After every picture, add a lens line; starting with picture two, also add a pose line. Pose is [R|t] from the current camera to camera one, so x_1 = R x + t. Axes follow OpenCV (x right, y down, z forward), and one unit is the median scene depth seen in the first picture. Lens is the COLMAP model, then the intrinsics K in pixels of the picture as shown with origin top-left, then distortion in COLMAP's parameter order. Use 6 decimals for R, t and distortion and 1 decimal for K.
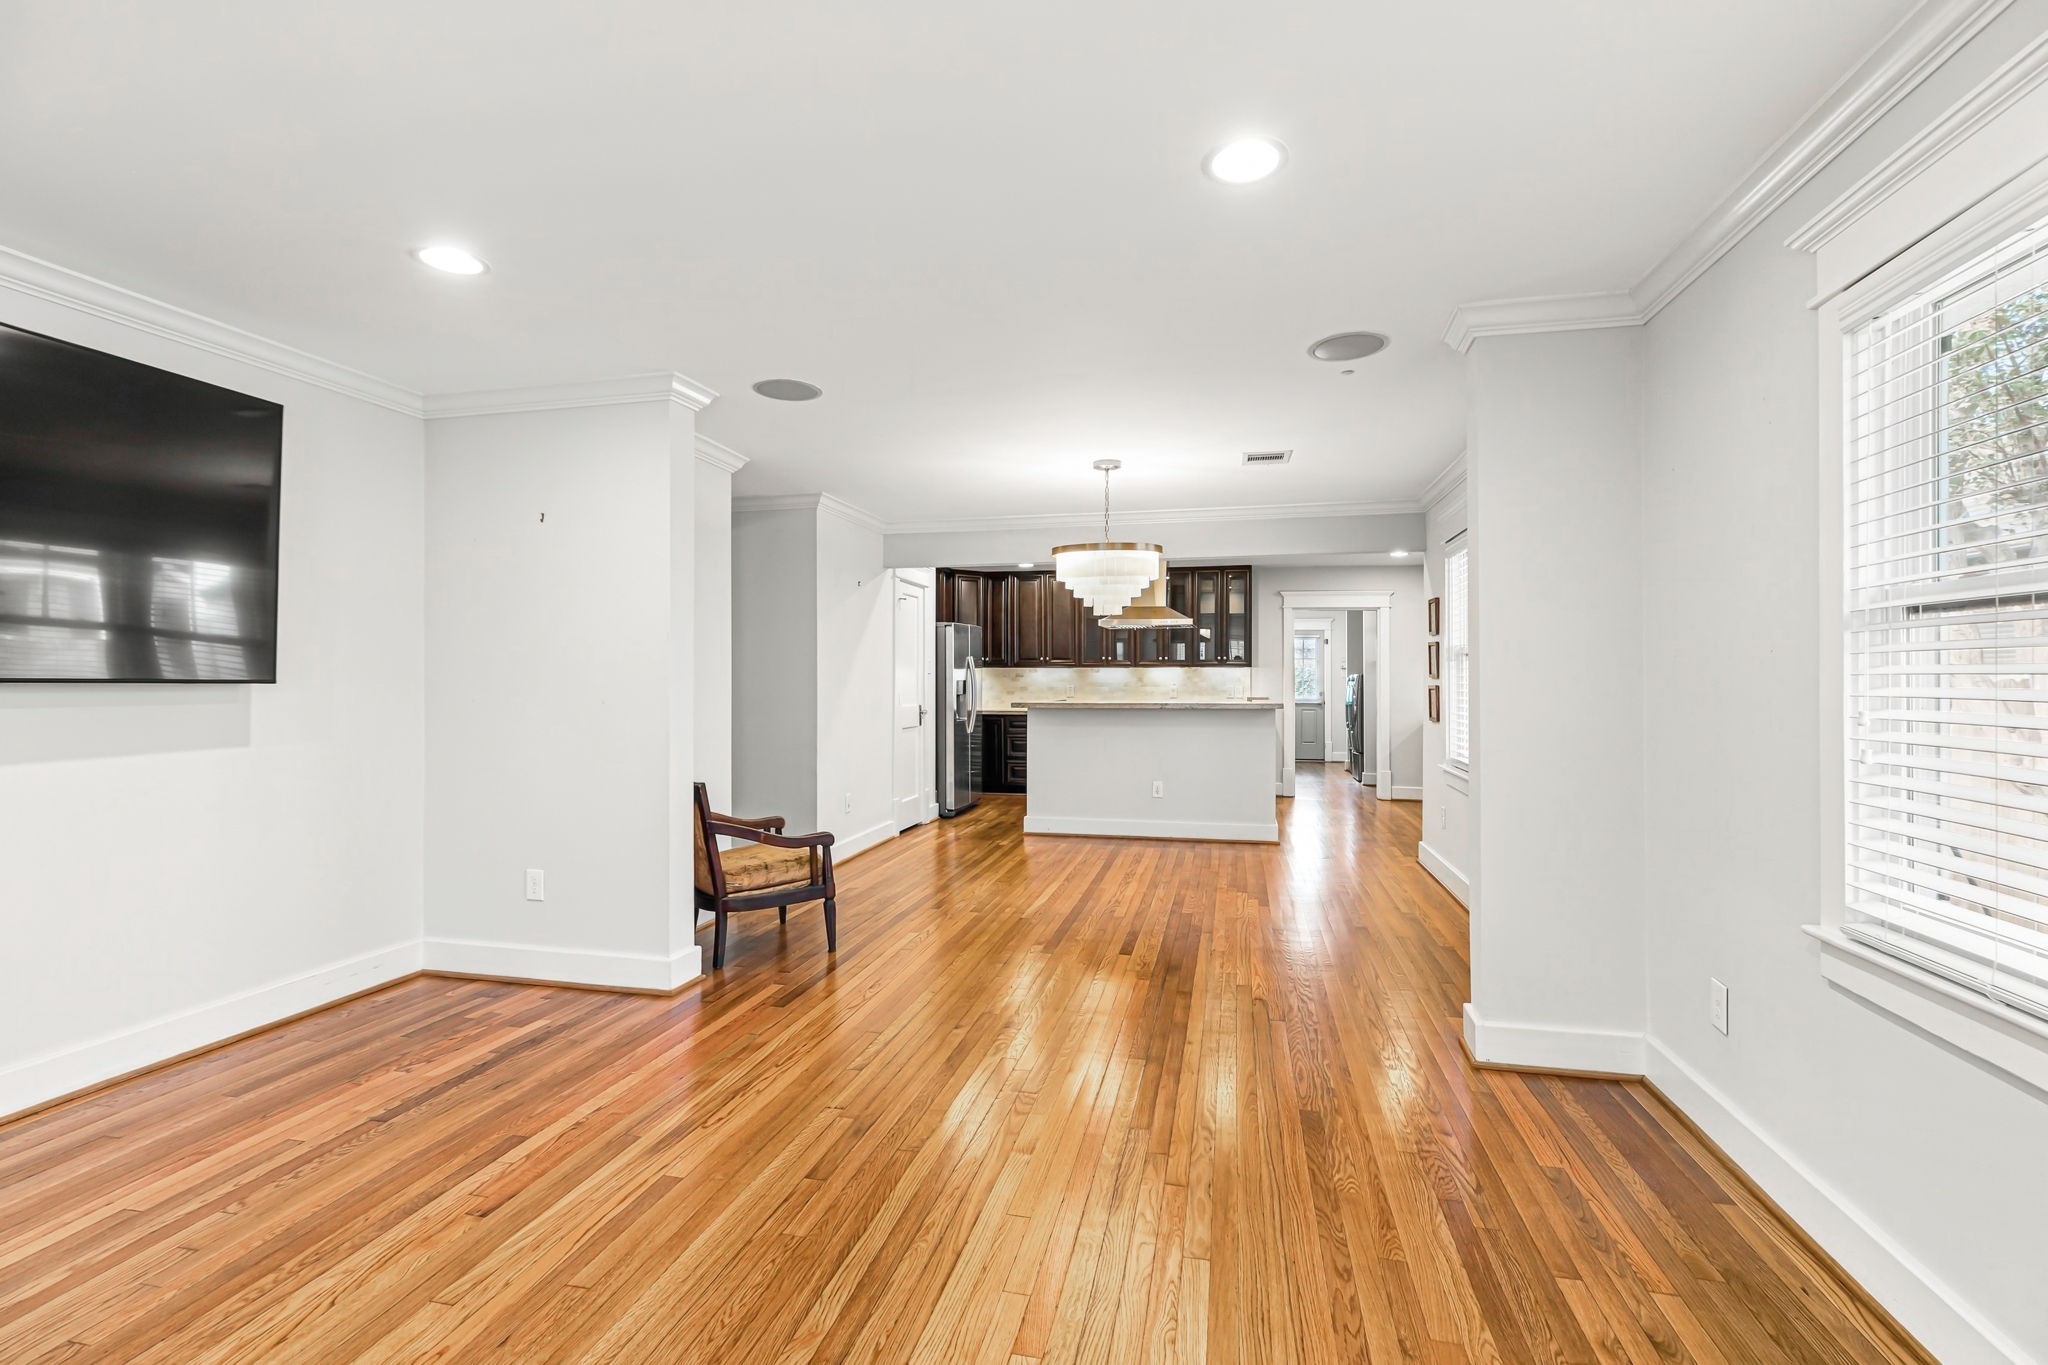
lens RADIAL K [[916.6, 0, 1042.7], [0, 916.6, 680.5], [0, 0, 1]] dist [0.004513, 0.000186]
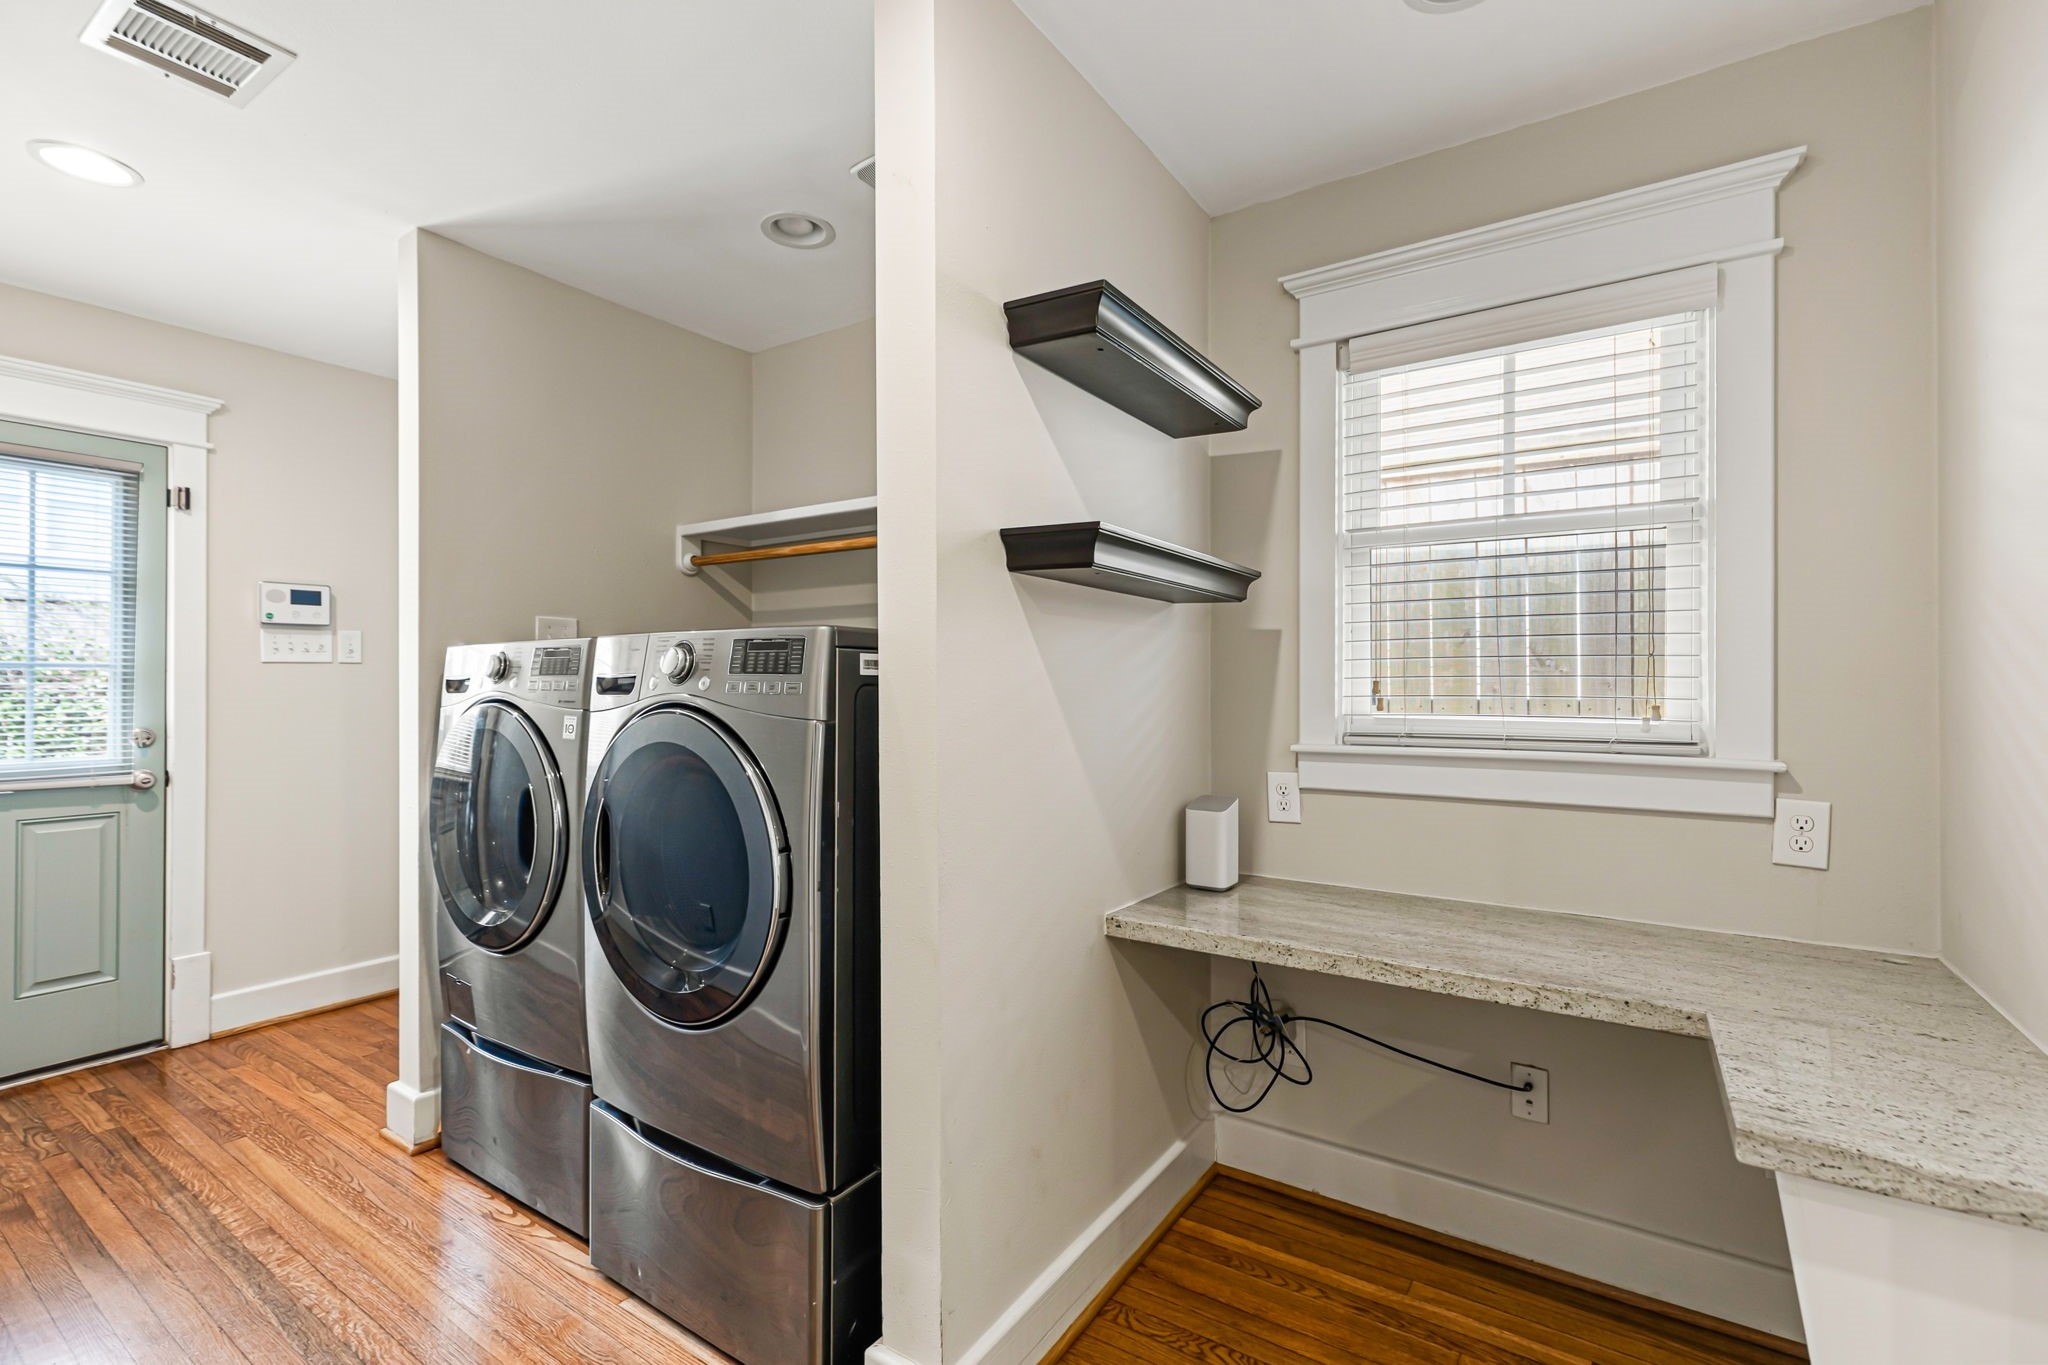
lens RADIAL K [[916.6, 0, 1023.0], [0, 916.6, 677.3], [0, 0, 1]] dist [0.004513, 0.000186]
pose [[0.383728, -0.000485, 0.923446, 0.525443], [-0.002959, 0.999994, 0.001755, -0.003564], [-0.923441, -0.003405, 0.383724, 2.090959]]
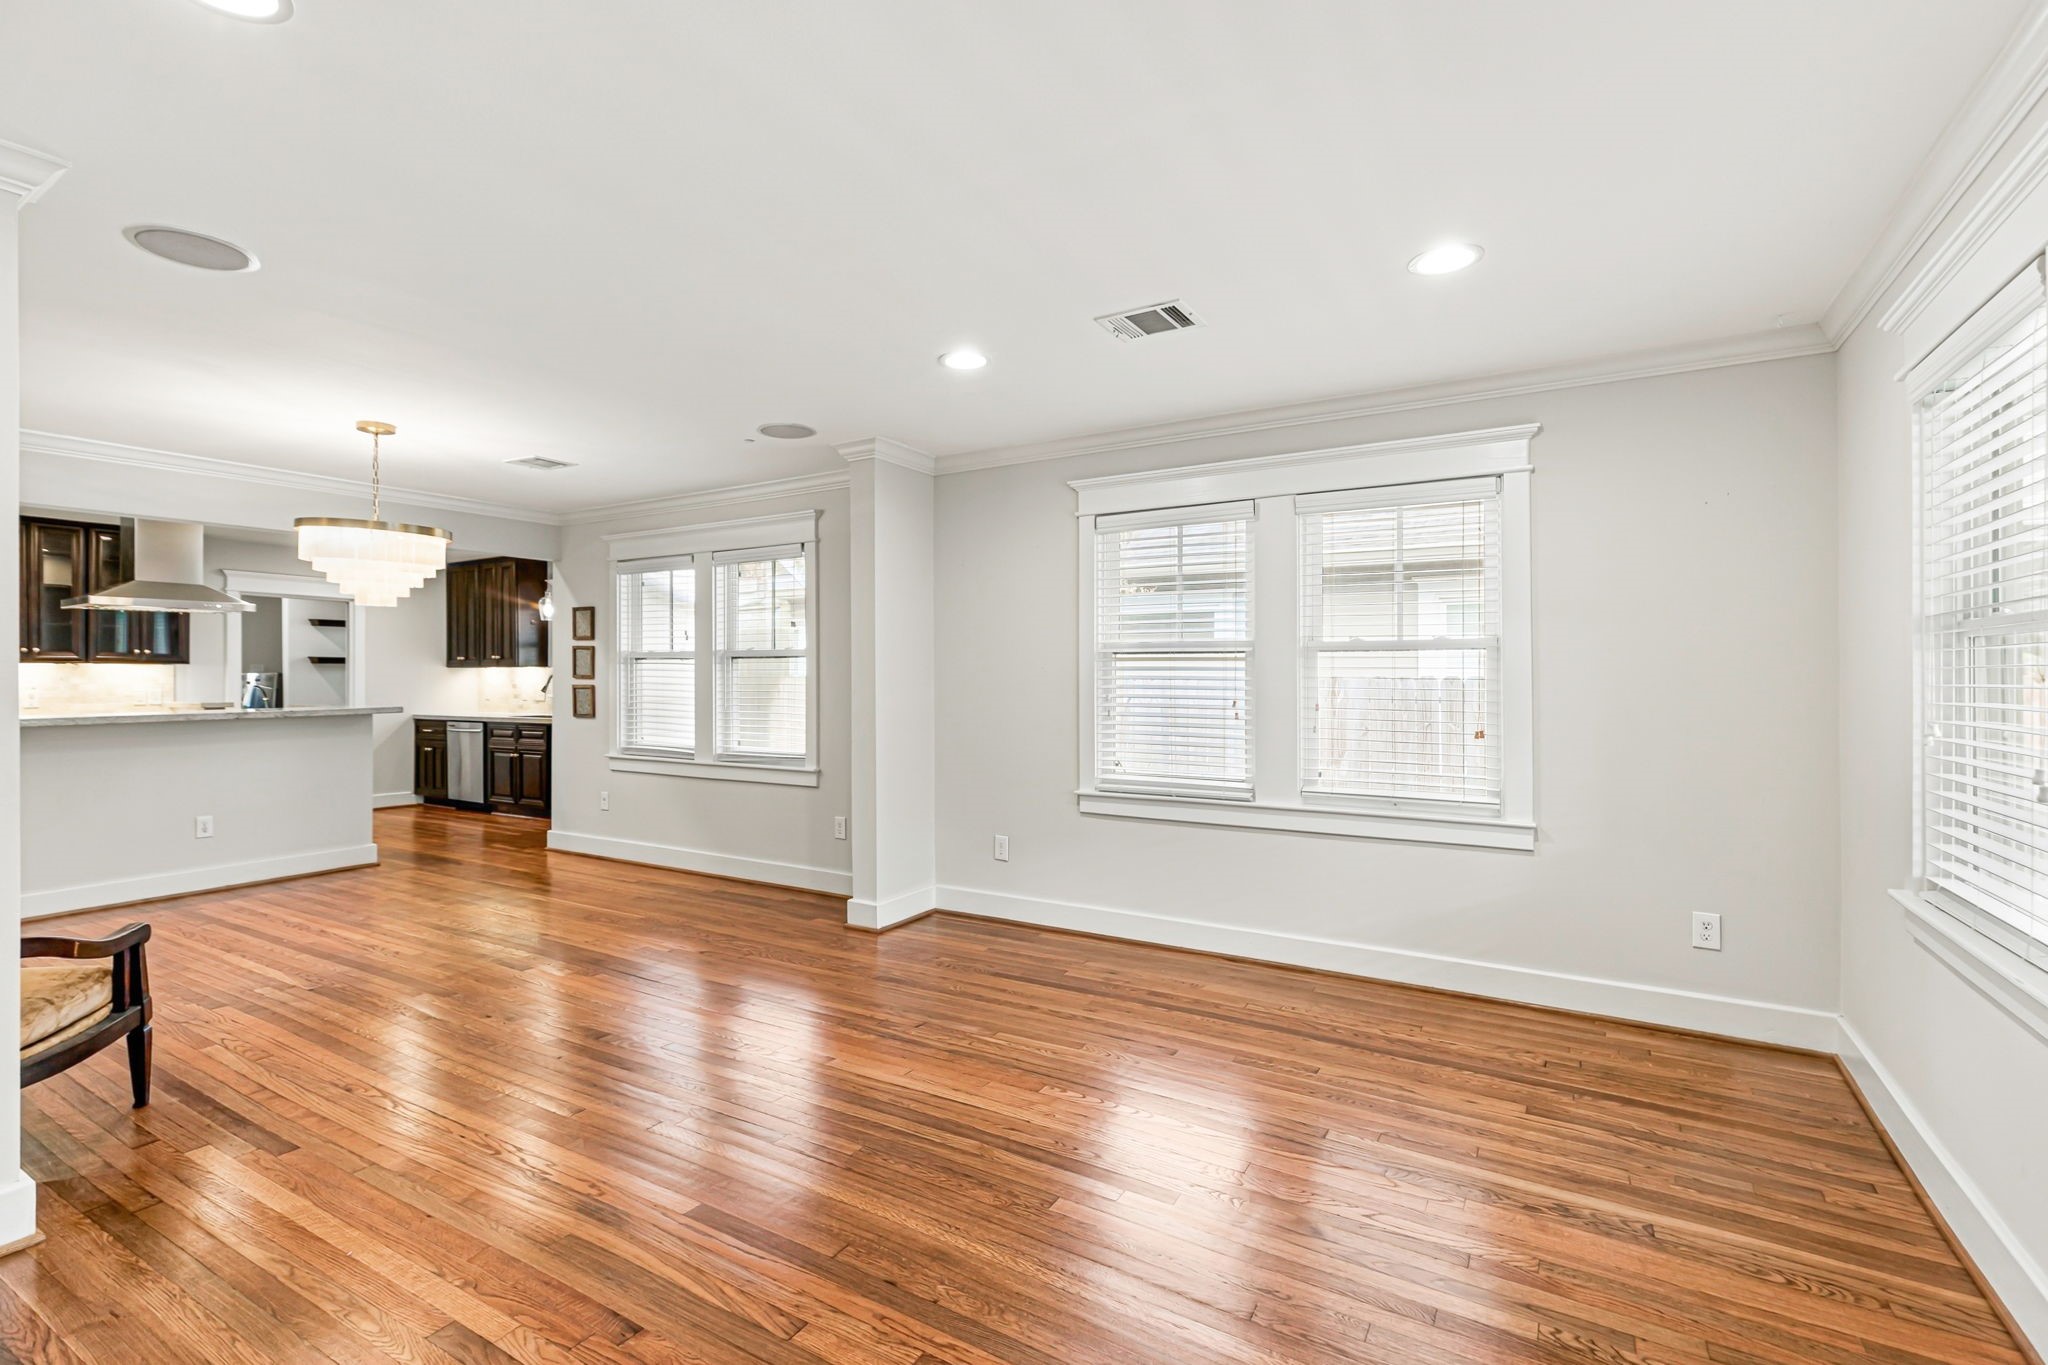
lens RADIAL K [[916.6, 0, 1011.5], [0, 916.6, 677.7], [0, 0, 1]] dist [0.004513, 0.000186]
pose [[0.329435, -0.006611, 0.944155, -0.529367], [0.004986, 0.999974, 0.005263, -0.007734], [-0.944165, 0.002974, 0.329459, 0.163665]]
